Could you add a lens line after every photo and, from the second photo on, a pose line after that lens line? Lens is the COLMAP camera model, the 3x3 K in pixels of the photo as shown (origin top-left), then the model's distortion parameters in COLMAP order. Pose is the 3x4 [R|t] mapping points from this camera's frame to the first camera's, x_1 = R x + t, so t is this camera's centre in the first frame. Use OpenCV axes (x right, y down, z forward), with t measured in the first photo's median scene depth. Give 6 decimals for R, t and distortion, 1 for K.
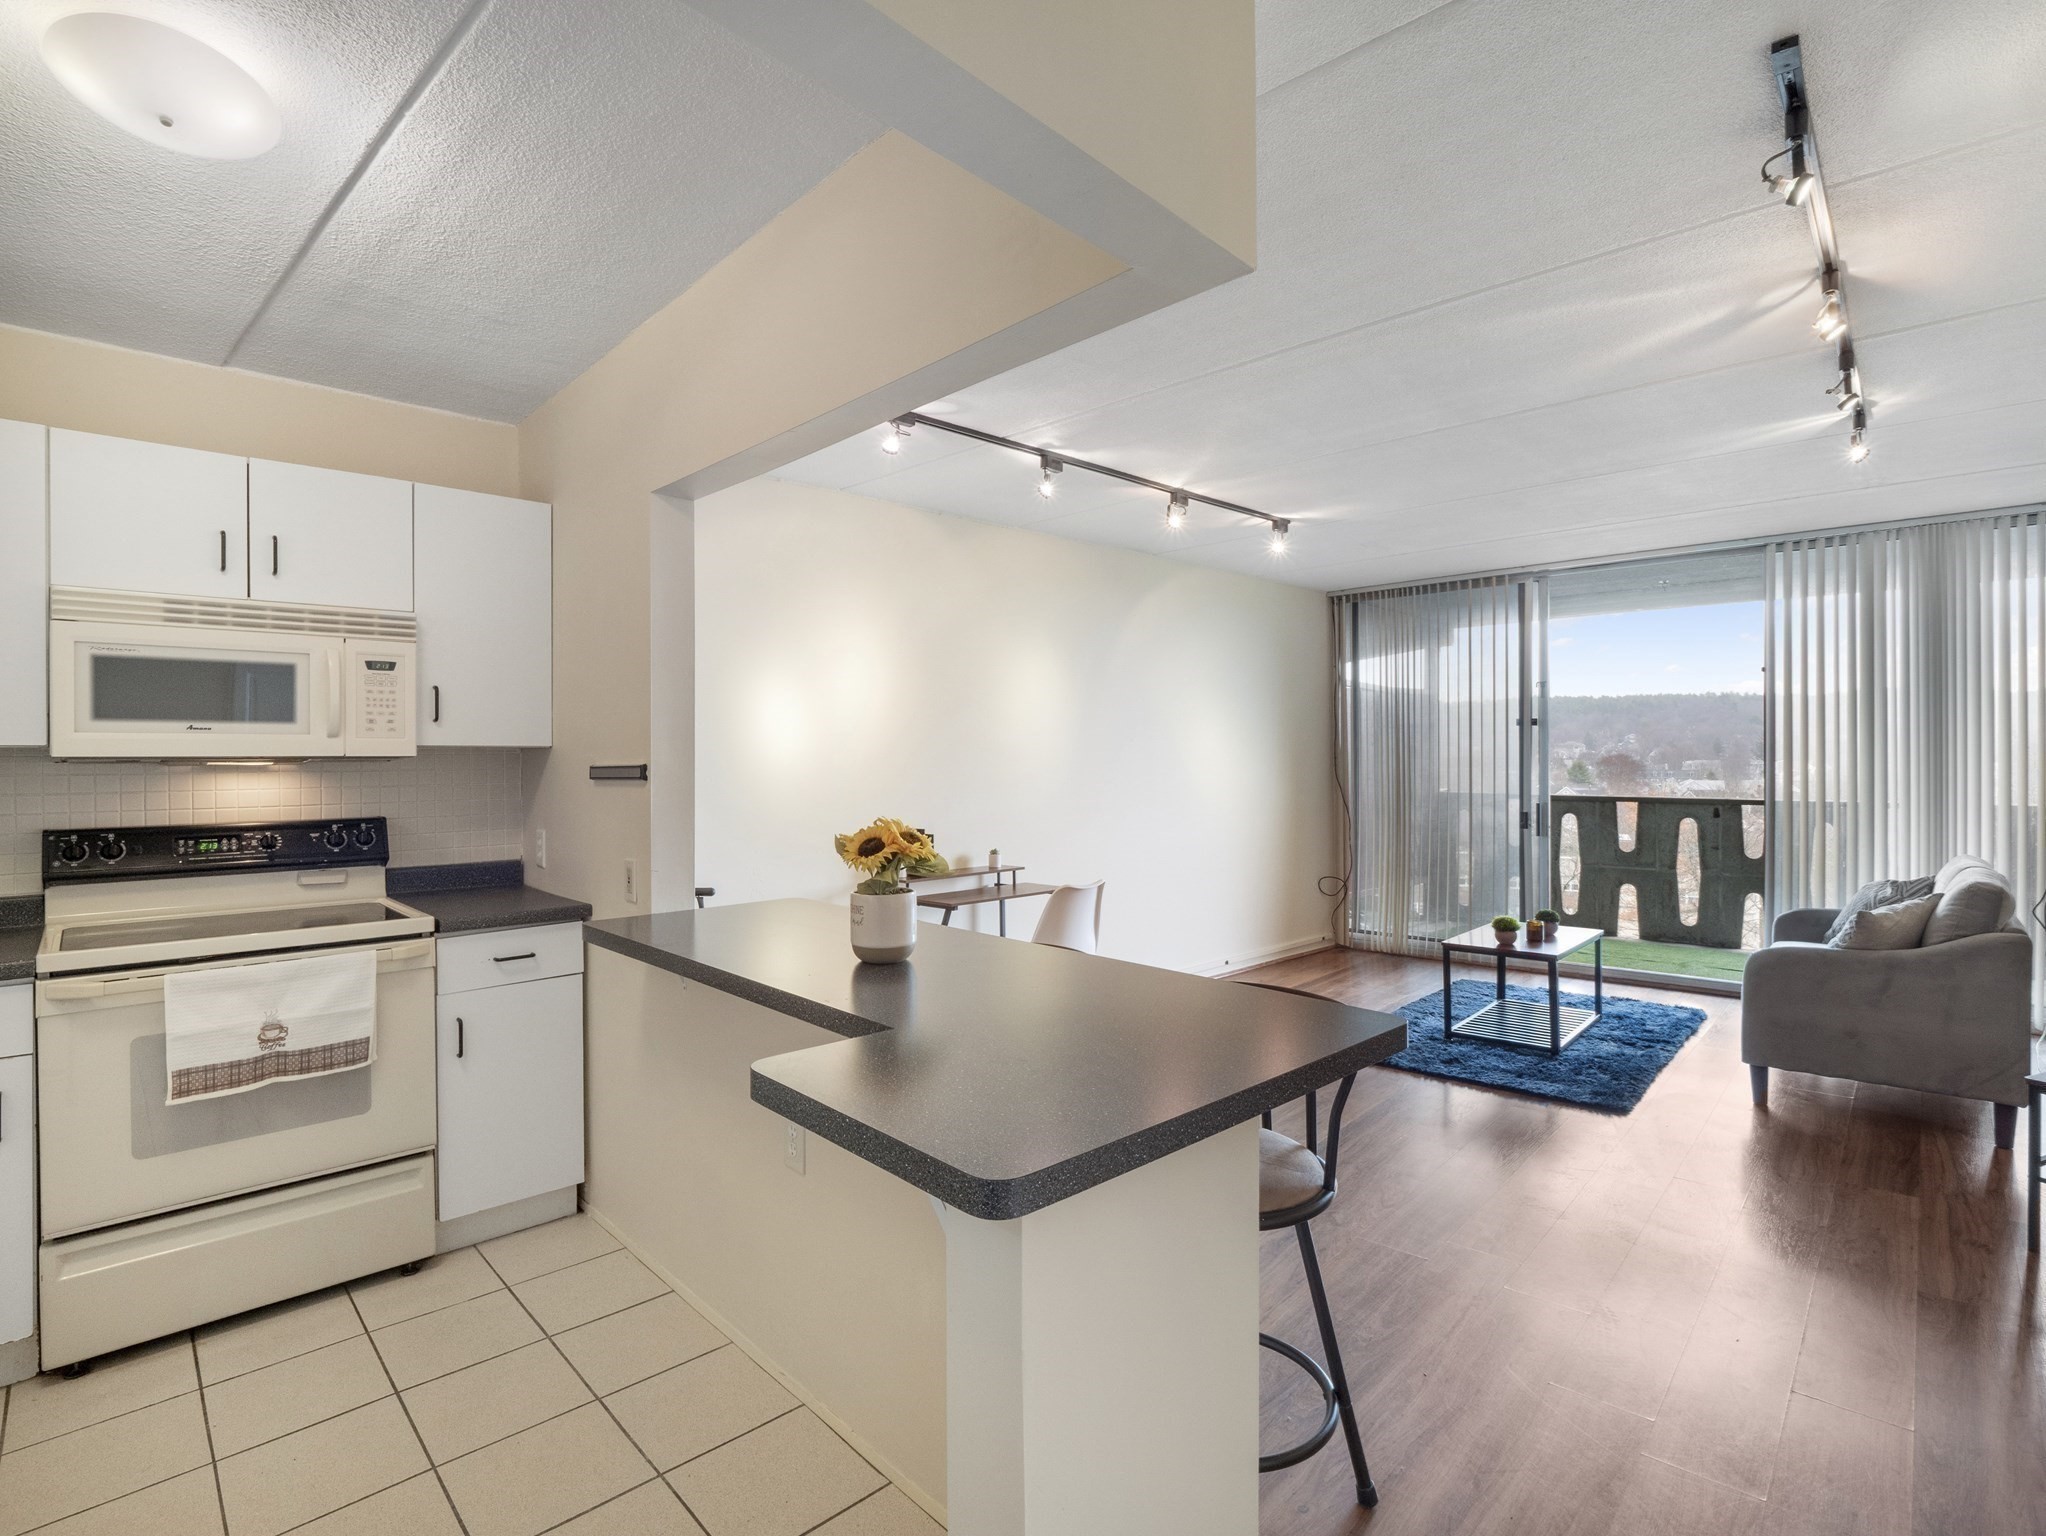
lens RADIAL K [[1004.2, 0, 1016.4], [0, 1004.2, 758.3], [0, 0, 1]] dist [-0.011330, -0.002896]
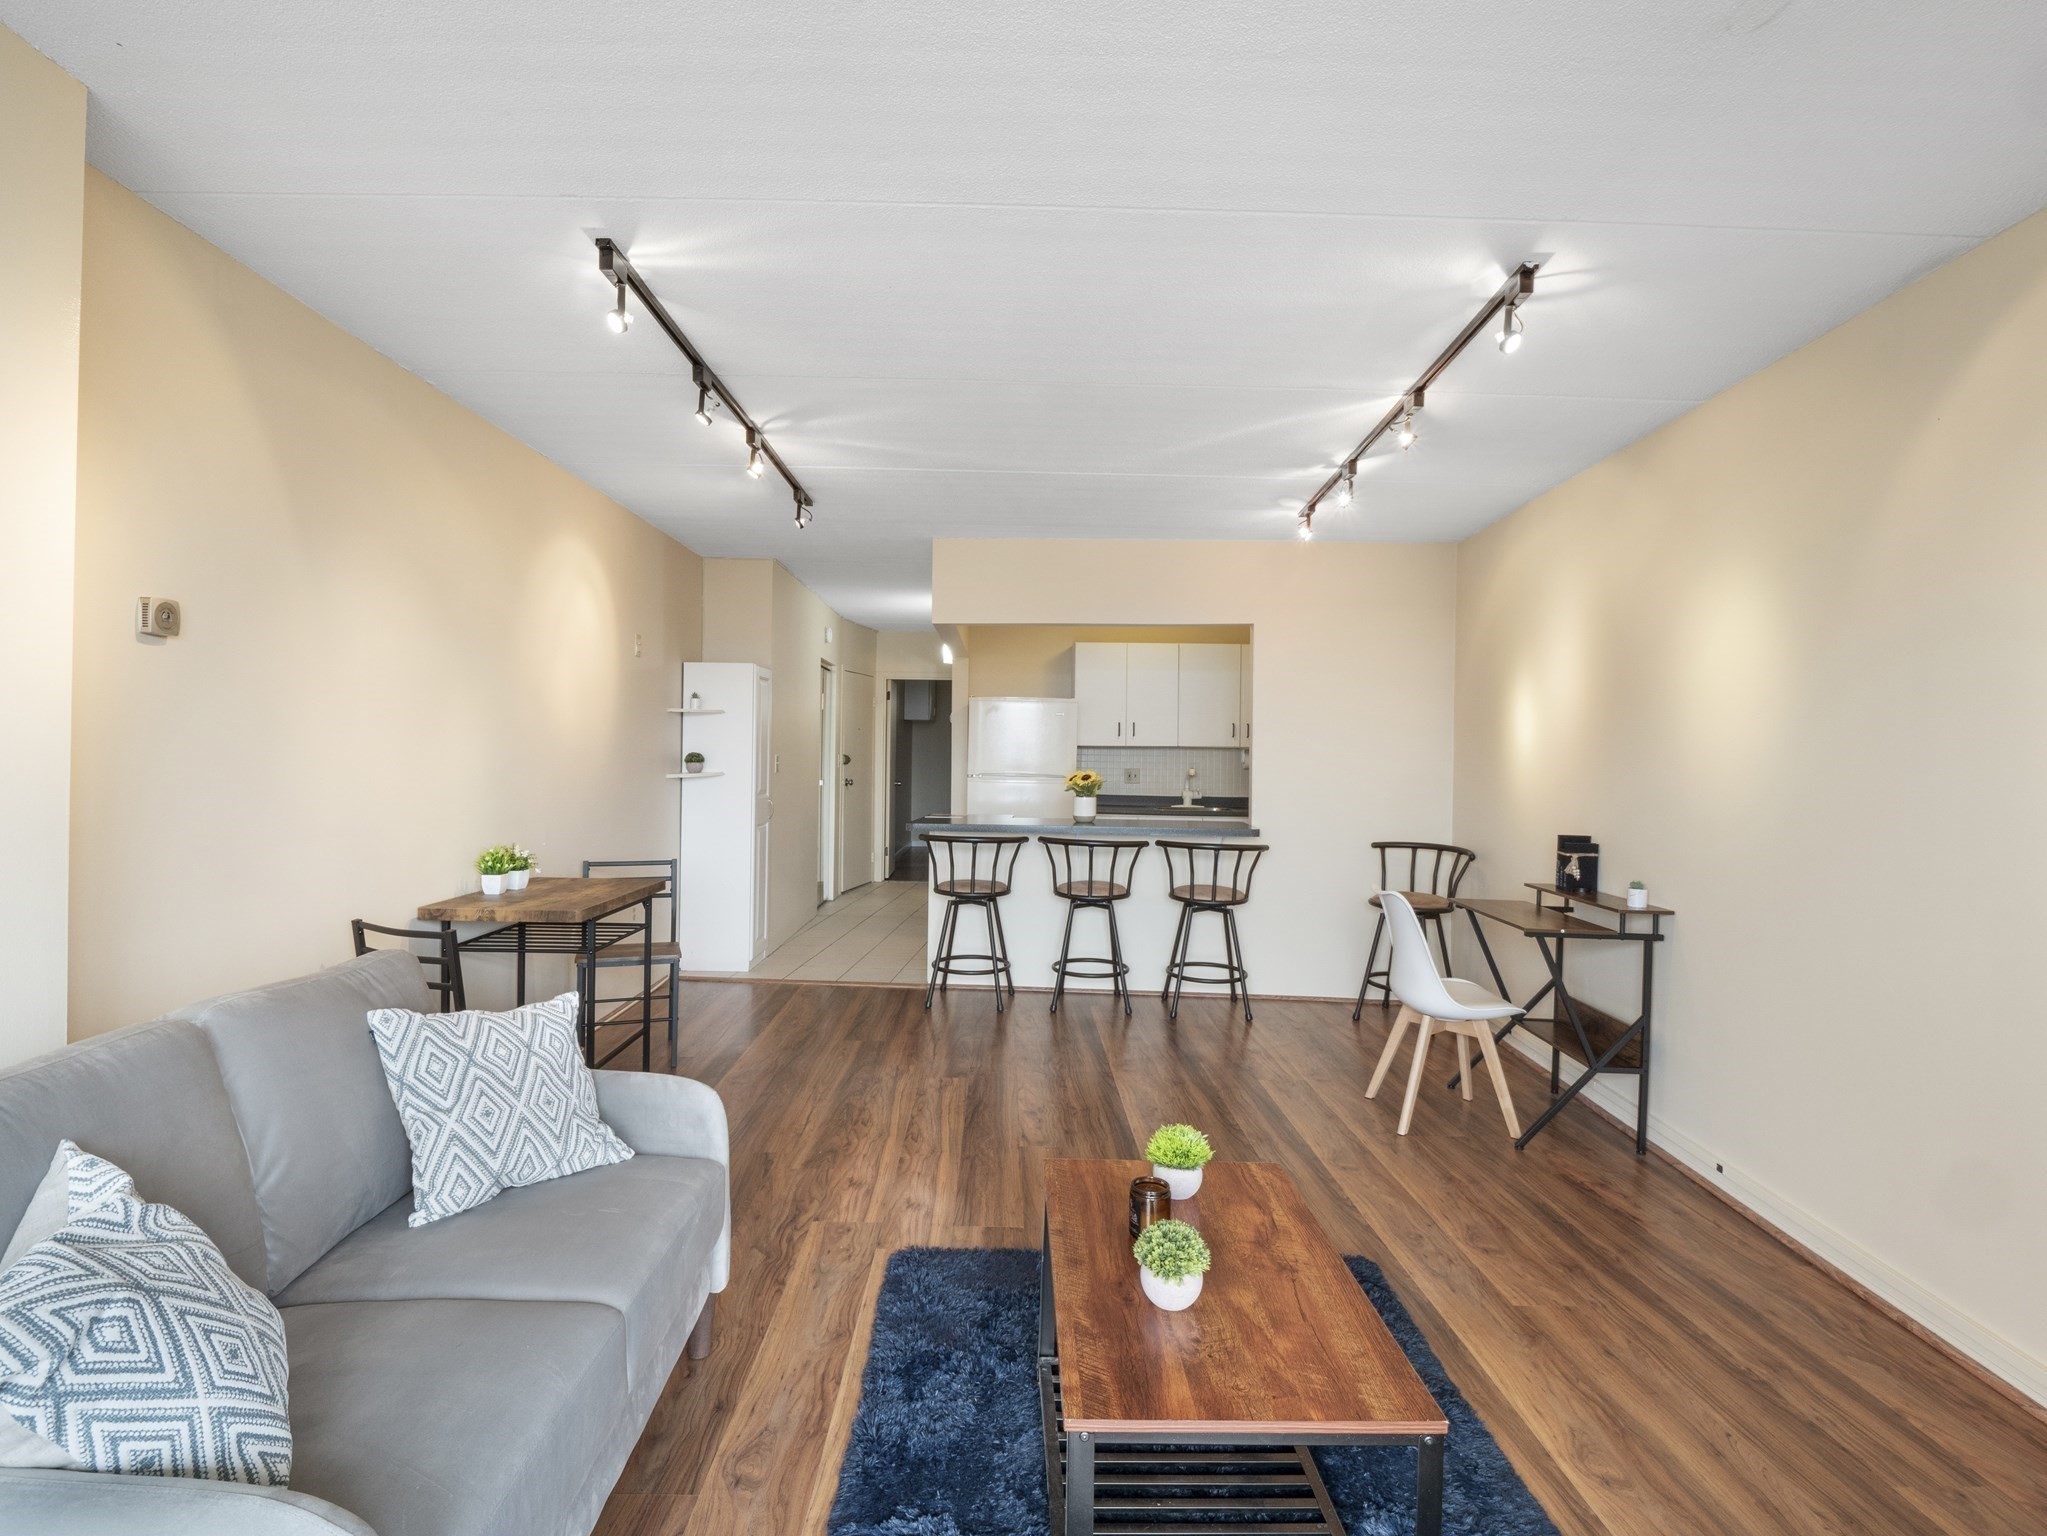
lens RADIAL K [[1004.7, 0, 1024.2], [0, 1004.7, 756.6], [0, 0, 1]] dist [-0.011330, -0.002896]
pose [[-0.721949, -0.002432, -0.691942, 1.004997], [-0.011803, 0.999892, 0.008801, -0.001565], [0.691846, 0.014521, -0.721899, 1.527127]]
